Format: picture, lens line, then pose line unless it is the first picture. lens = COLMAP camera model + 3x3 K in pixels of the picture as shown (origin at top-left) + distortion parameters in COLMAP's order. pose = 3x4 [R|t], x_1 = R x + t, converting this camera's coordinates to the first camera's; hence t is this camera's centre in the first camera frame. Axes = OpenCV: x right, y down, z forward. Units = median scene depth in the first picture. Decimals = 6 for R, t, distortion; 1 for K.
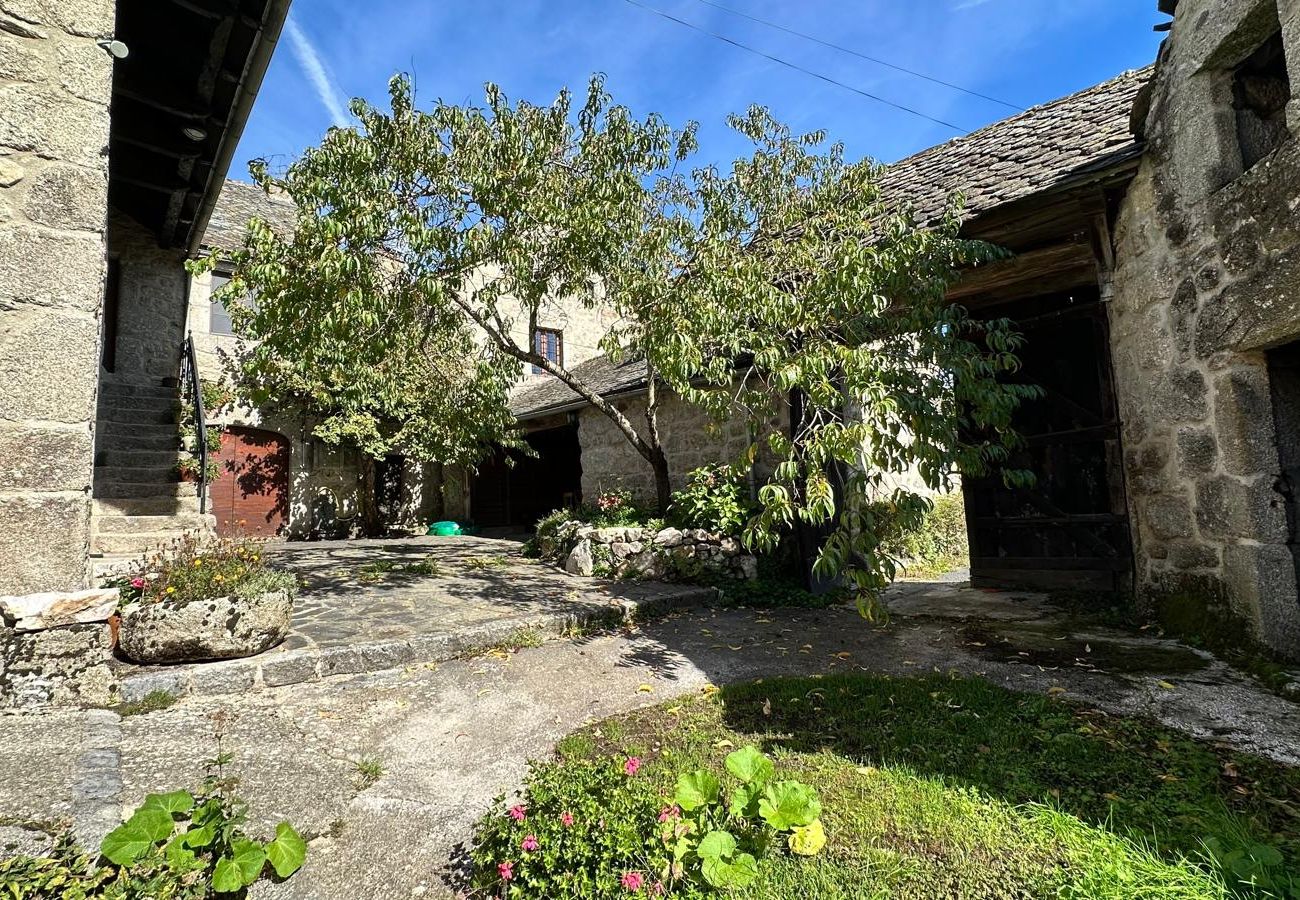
lens RADIAL K [[629.7, 0, 649.8], [0, 629.7, 448.4], [0, 0, 1]] dist [-0.002626, 0.001429]
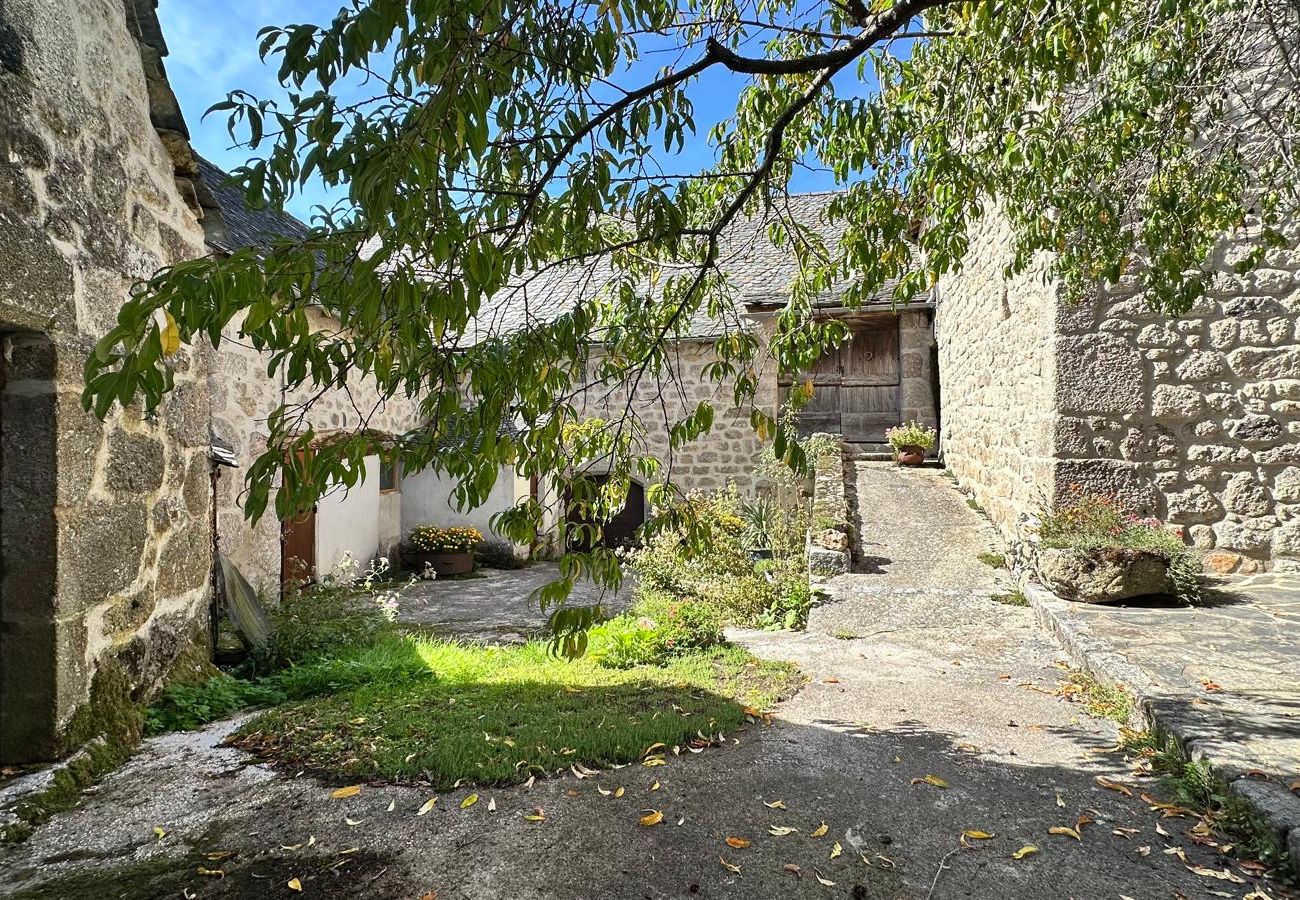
lens RADIAL K [[629.7, 0, 660.5], [0, 629.7, 448.0], [0, 0, 1]] dist [-0.002626, 0.001429]
pose [[-0.847139, 0.030755, -0.530481, 0.617336], [0.084284, 0.993462, -0.076999, 0.074880], [0.524645, -0.109940, -0.844192, 1.611711]]
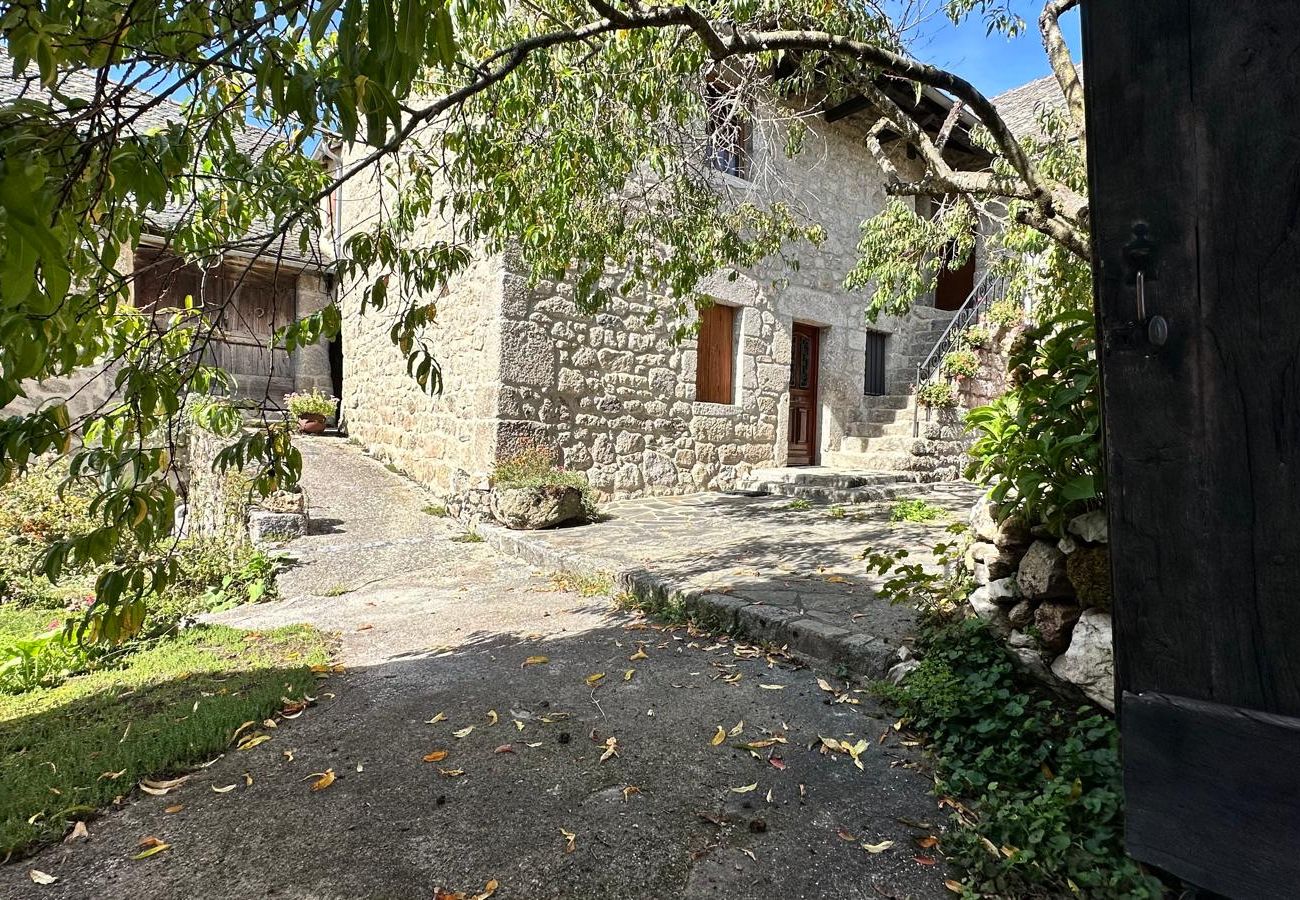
lens RADIAL K [[629.7, 0, 635.4], [0, 629.7, 443.7], [0, 0, 1]] dist [-0.002626, 0.001429]
pose [[-0.066739, 0.029031, -0.997348, 0.786454], [0.078065, 0.996664, 0.023787, 0.116461], [0.994712, -0.076270, -0.068783, 1.375499]]
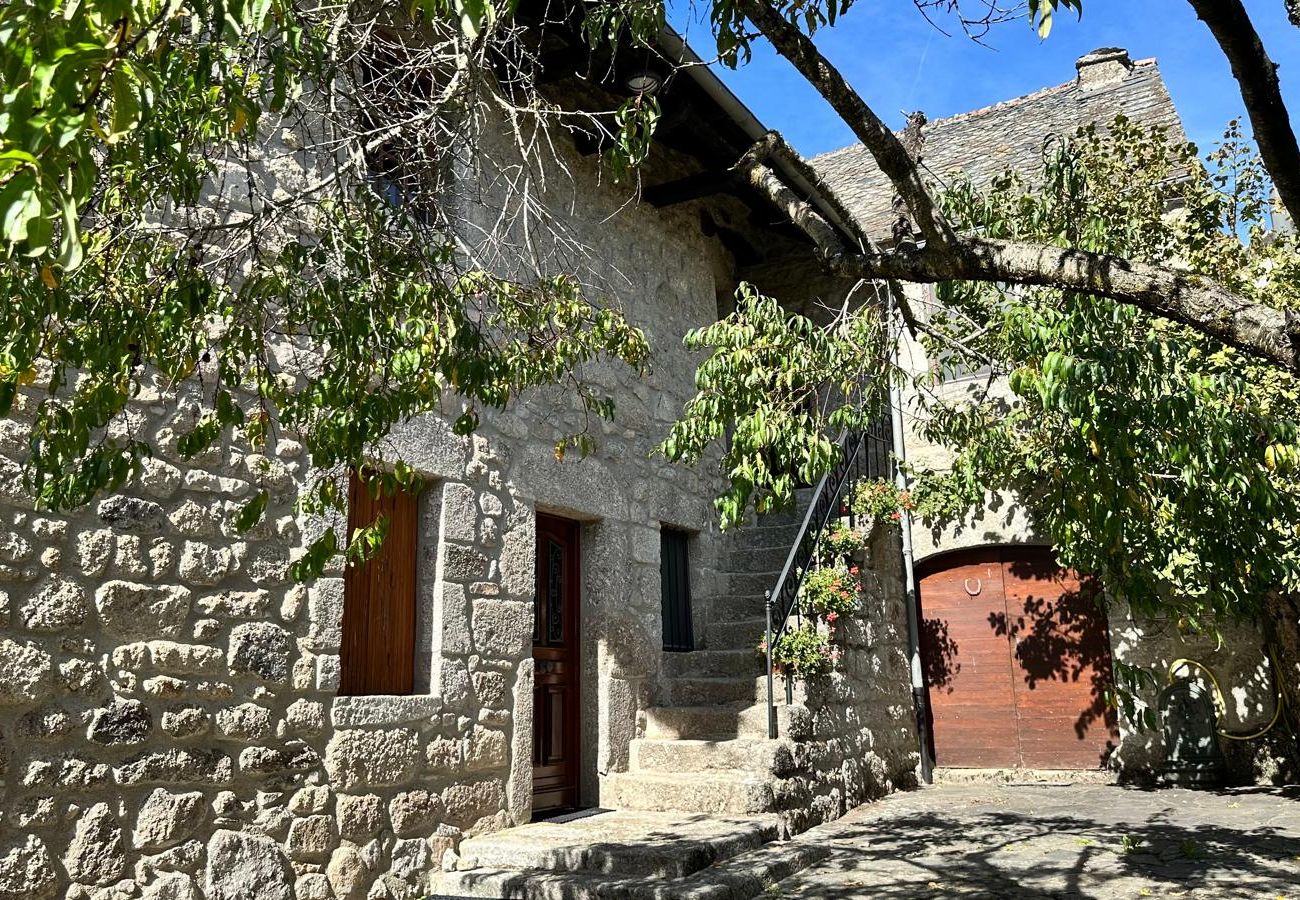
lens RADIAL K [[1129.3, 0, 644.6], [0, 1129.3, 448.0], [0, 0, 1]] dist [0.123543, -0.187015]
pose [[0.326311, -0.190241, -0.925921, 0.431782], [0.114664, 0.980271, -0.160998, 0.012063], [0.938282, -0.053634, 0.341687, 1.311836]]
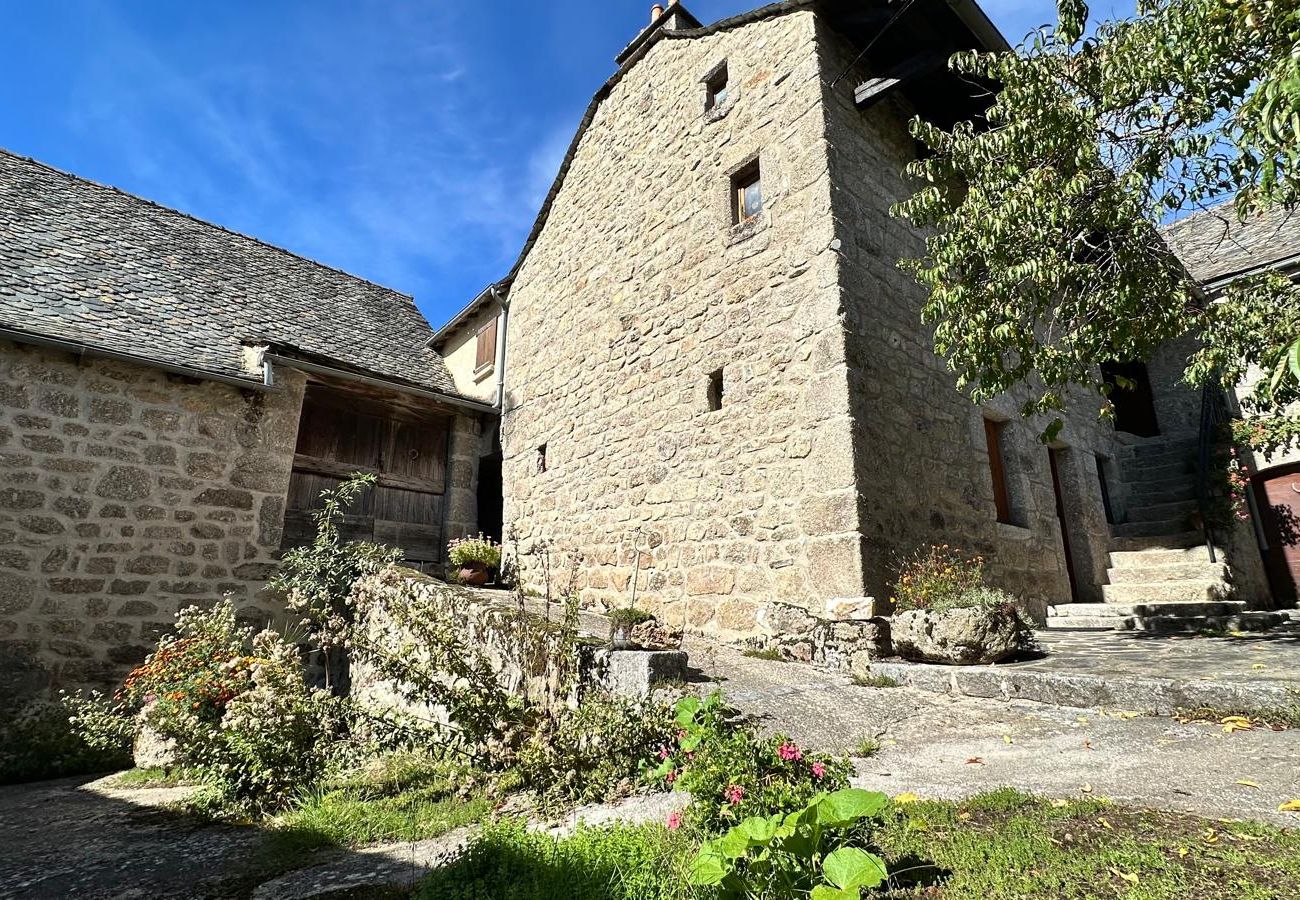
lens RADIAL K [[629.7, 0, 641.5], [0, 629.7, 450.3], [0, 0, 1]] dist [-0.002626, 0.001429]
pose [[-0.040748, -0.233340, -0.971541, 0.551078], [0.104431, 0.966028, -0.236396, 0.164558], [0.993697, -0.111092, -0.014996, 0.493126]]
